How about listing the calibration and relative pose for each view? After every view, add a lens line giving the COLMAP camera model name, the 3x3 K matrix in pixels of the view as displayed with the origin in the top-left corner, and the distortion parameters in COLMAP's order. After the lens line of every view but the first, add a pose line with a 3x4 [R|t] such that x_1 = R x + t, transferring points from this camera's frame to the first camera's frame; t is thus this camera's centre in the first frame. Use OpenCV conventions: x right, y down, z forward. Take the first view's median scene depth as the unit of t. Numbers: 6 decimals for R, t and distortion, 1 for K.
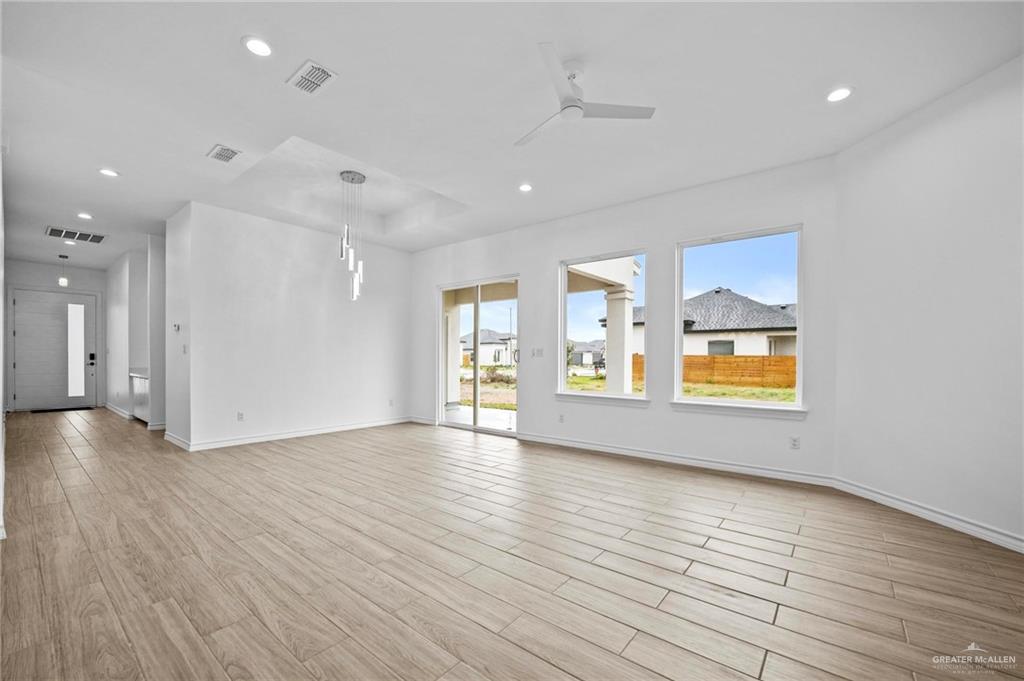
lens RADIAL K [[418.4, 0, 510.4], [0, 418.4, 361.2], [0, 0, 1]] dist [-0.022589, 0.000652]
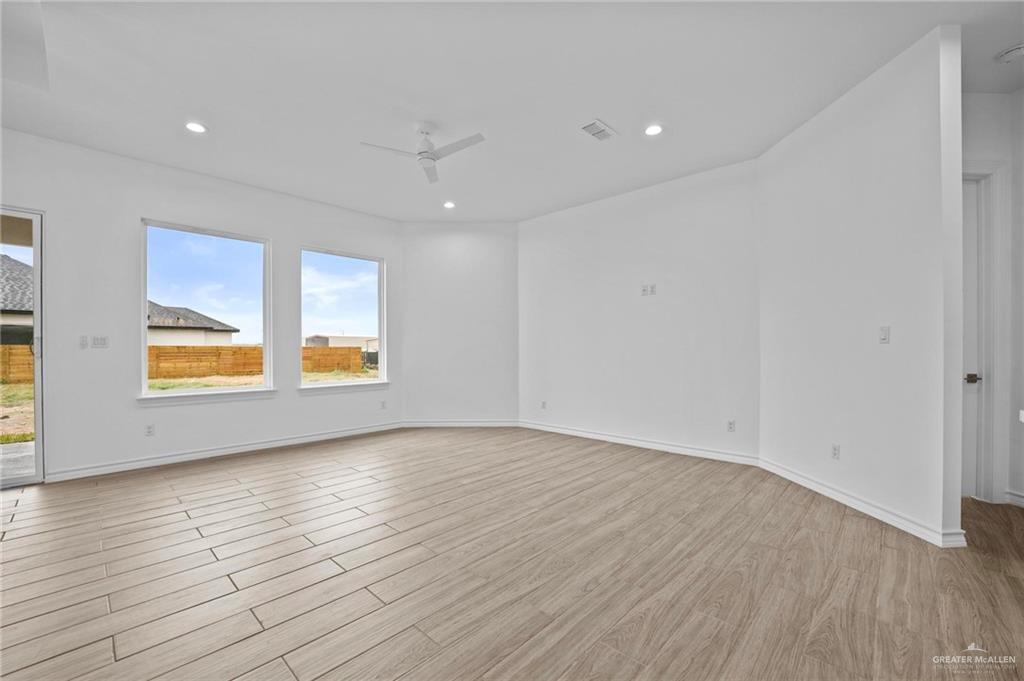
lens RADIAL K [[414.2, 0, 495.7], [0, 414.2, 351.2], [0, 0, 1]] dist [-0.021482, -0.000013]
pose [[0.098309, -0.012034, 0.995083, -0.536135], [0.010840, 0.999881, 0.011021, -0.006129], [-0.995097, 0.009703, 0.098428, 0.310005]]
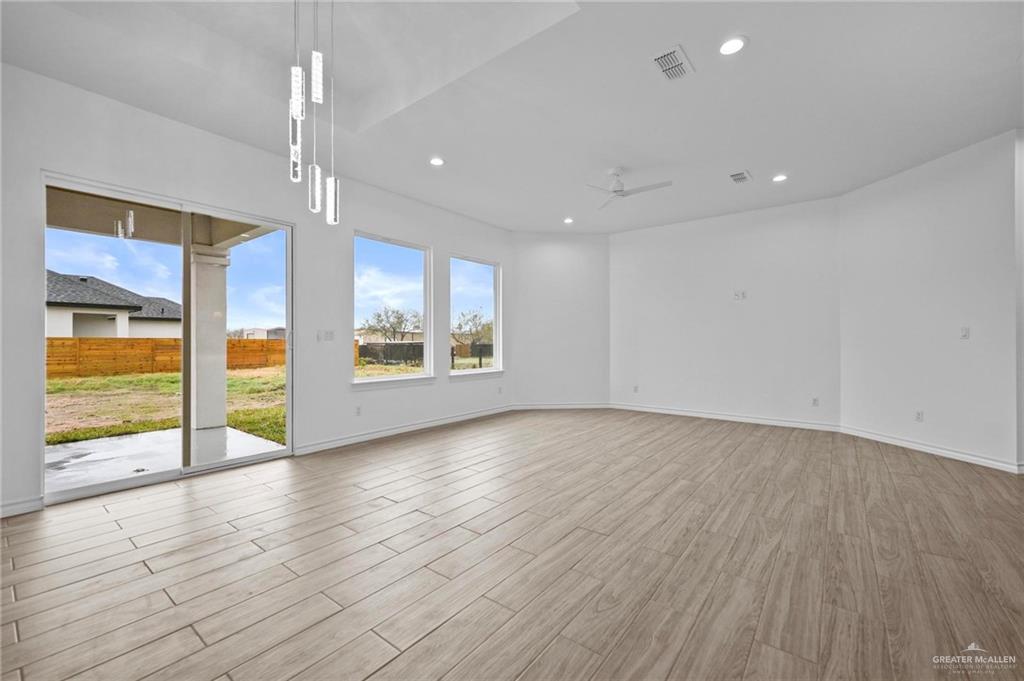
lens RADIAL K [[416.9, 0, 494.1], [0, 416.9, 343.2], [0, 0, 1]] dist [0.003663, 0.000294]
pose [[0.010382, -0.008909, 0.999906, -0.742665], [0.008450, 0.999925, 0.008822, -0.010767], [-0.999910, 0.008358, 0.010457, 0.701864]]
